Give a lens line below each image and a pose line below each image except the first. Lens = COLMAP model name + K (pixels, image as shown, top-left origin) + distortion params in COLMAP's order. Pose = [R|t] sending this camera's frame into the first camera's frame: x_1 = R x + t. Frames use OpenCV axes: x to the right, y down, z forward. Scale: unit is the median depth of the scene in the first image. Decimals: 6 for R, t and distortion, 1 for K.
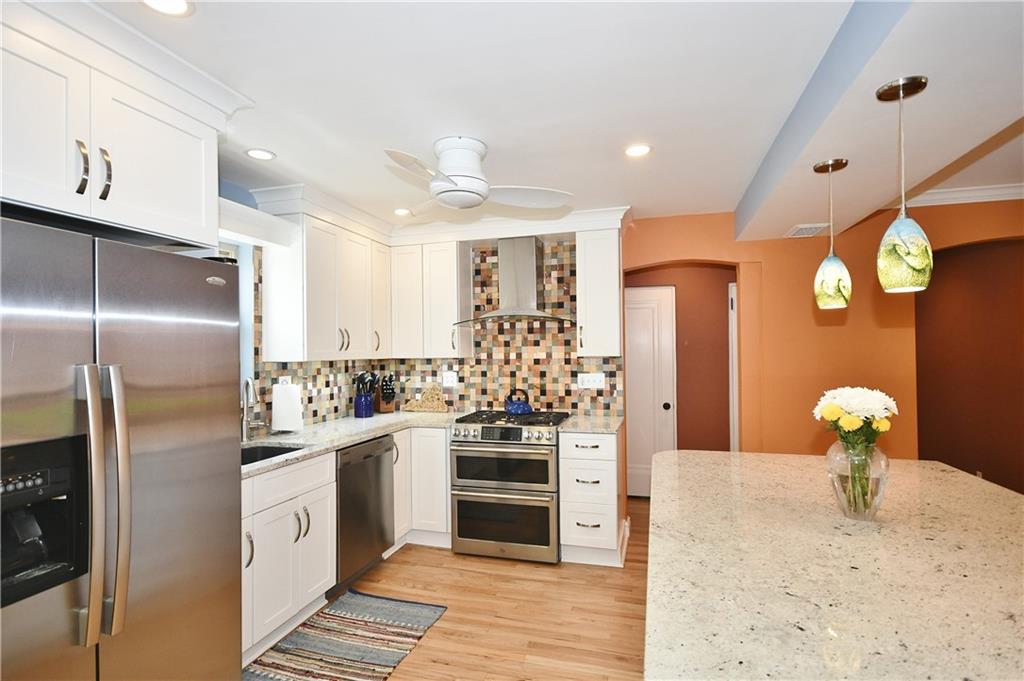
lens RADIAL K [[504.8, 0, 510.5], [0, 504.8, 344.7], [0, 0, 1]] dist [-0.000527, 0.001658]
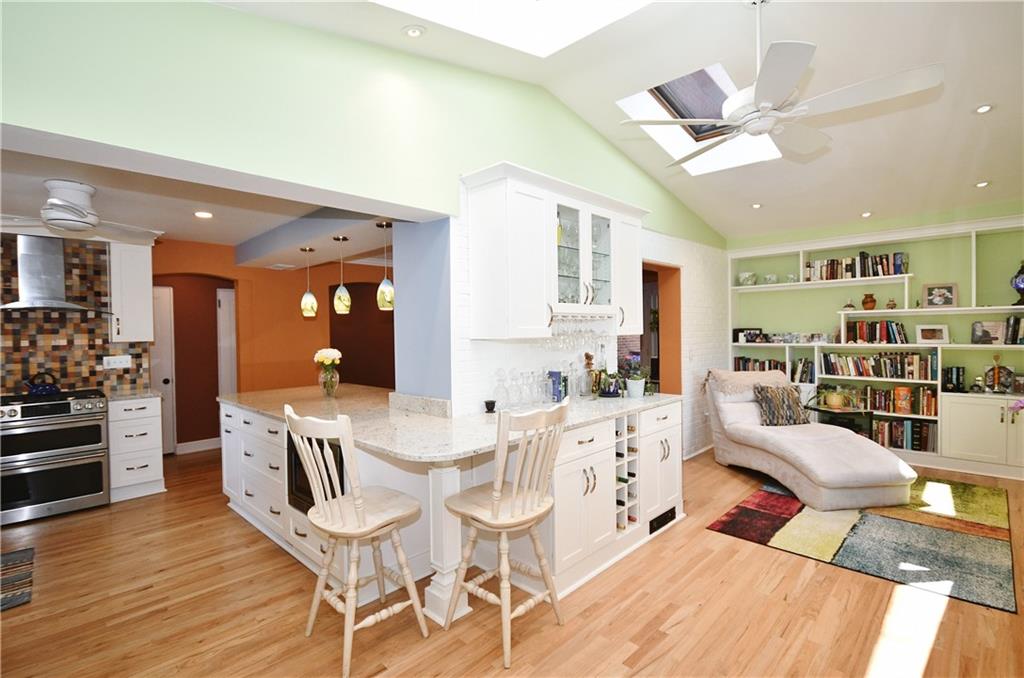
lens RADIAL K [[480.0, 0, 506.8], [0, 480.0, 341.2], [0, 0, 1]] dist [0.002242, -0.002447]
pose [[0.477257, -0.017620, 0.878587, -0.423605], [0.000650, 0.999806, 0.019698, -0.001768], [-0.878763, -0.008830, 0.477176, -0.402133]]
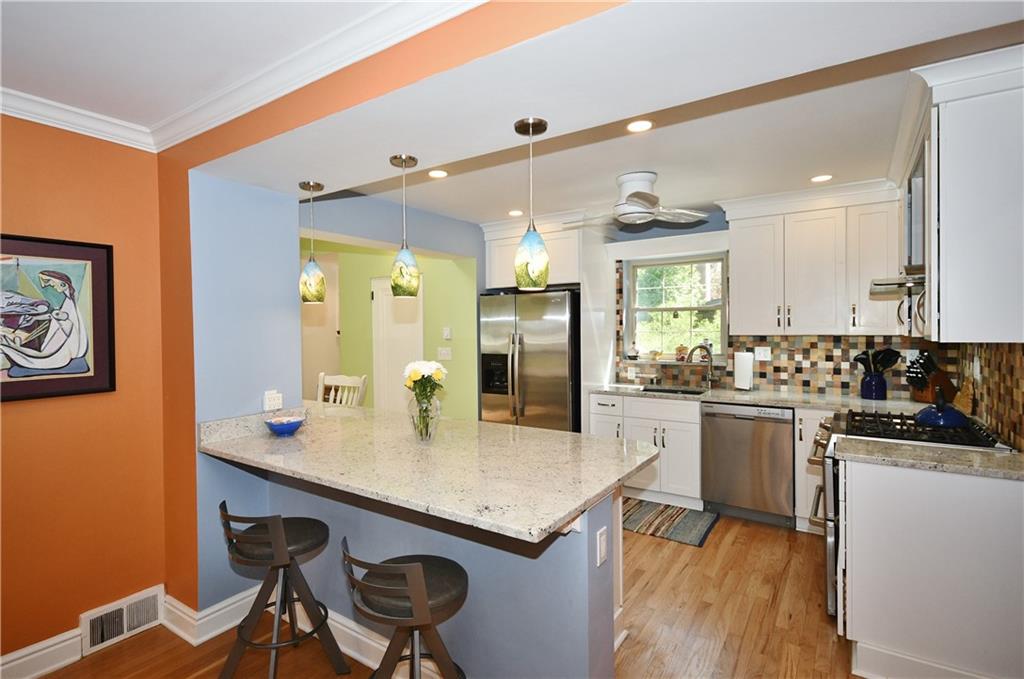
lens RADIAL K [[504.8, 0, 484.3], [0, 504.8, 339.0], [0, 0, 1]] dist [-0.000527, 0.001658]
pose [[-0.330716, 0.034744, -0.943091, 0.816461], [0.027118, 0.999259, 0.027304, -0.007806], [0.943341, -0.016545, -0.331413, 0.663760]]
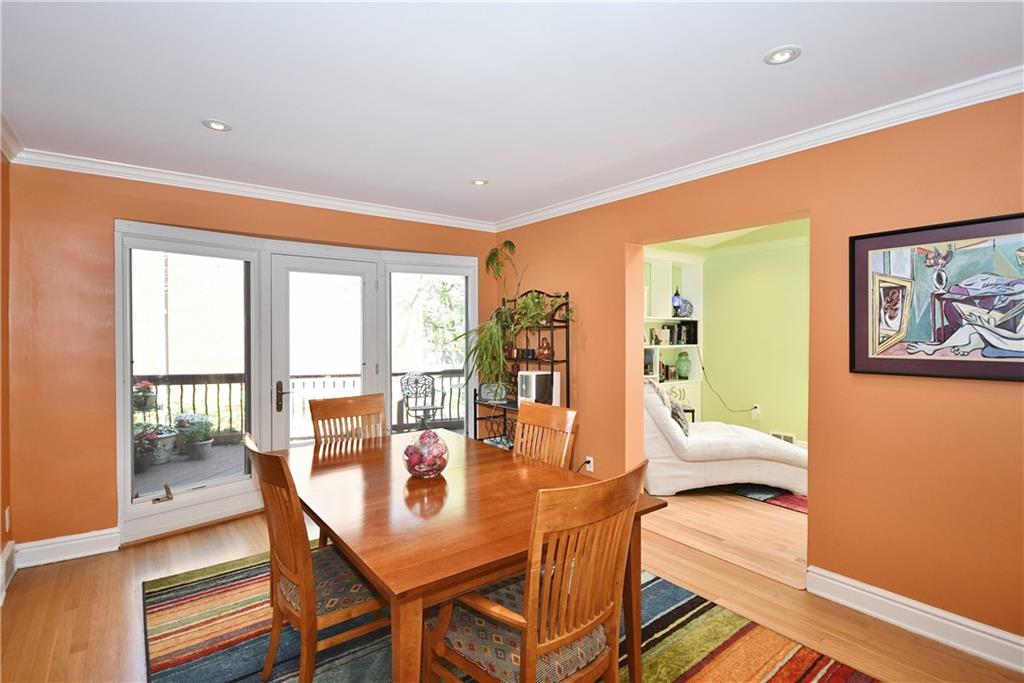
lens RADIAL K [[504.8, 0, 520.7], [0, 504.8, 334.5], [0, 0, 1]] dist [-0.000527, 0.001658]
pose [[-0.810338, 0.009765, 0.585881, 0.561009], [0.002752, 0.999914, -0.012859, 0.015273], [-0.585956, -0.008807, -0.810295, 0.753787]]
